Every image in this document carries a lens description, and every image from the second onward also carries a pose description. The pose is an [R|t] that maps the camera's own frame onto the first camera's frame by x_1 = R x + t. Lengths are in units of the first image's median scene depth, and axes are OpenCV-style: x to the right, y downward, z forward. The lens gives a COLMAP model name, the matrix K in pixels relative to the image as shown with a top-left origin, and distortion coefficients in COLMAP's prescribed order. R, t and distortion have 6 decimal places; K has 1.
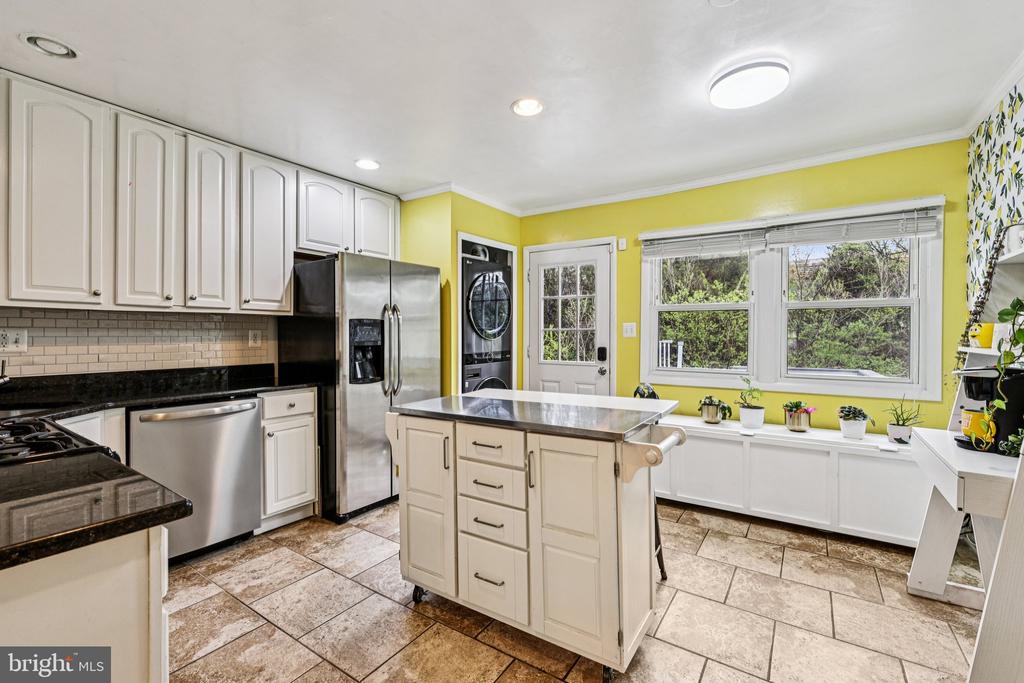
lens RADIAL K [[444.6, 0, 513.1], [0, 444.6, 337.5], [0, 0, 1]] dist [0.002452, 0.000027]
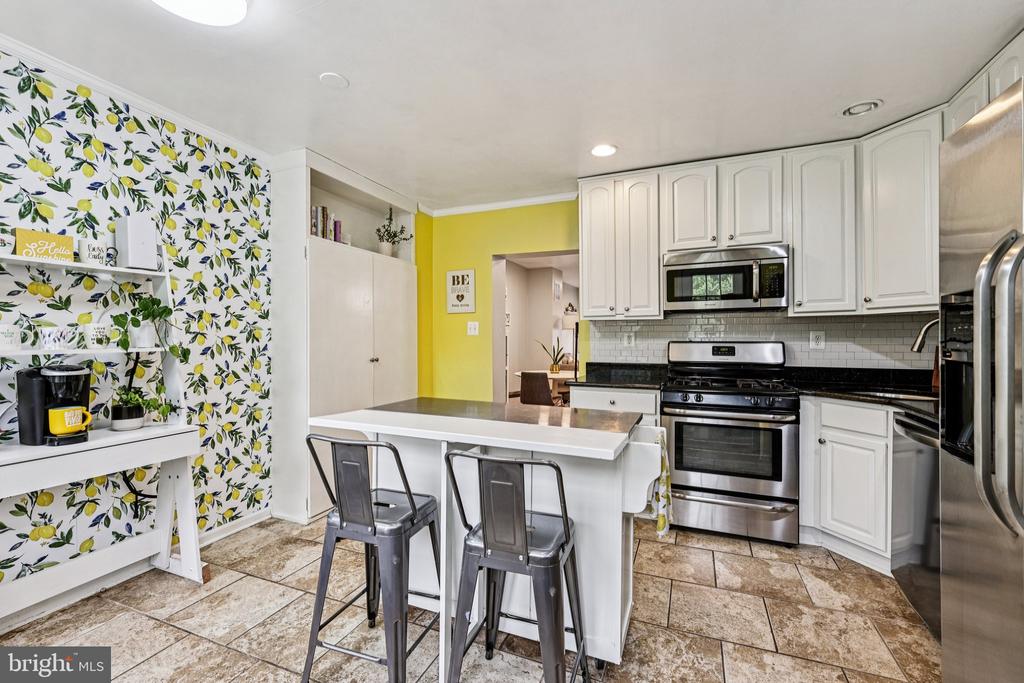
lens RADIAL K [[444.6, 0, 513.3], [0, 444.6, 340.2], [0, 0, 1]] dist [0.002452, 0.000027]
pose [[-0.980382, 0.002438, -0.197093, 0.164962], [0.000565, 0.999954, 0.009561, -0.005621], [0.197107, 0.009262, -0.980338, 1.800216]]
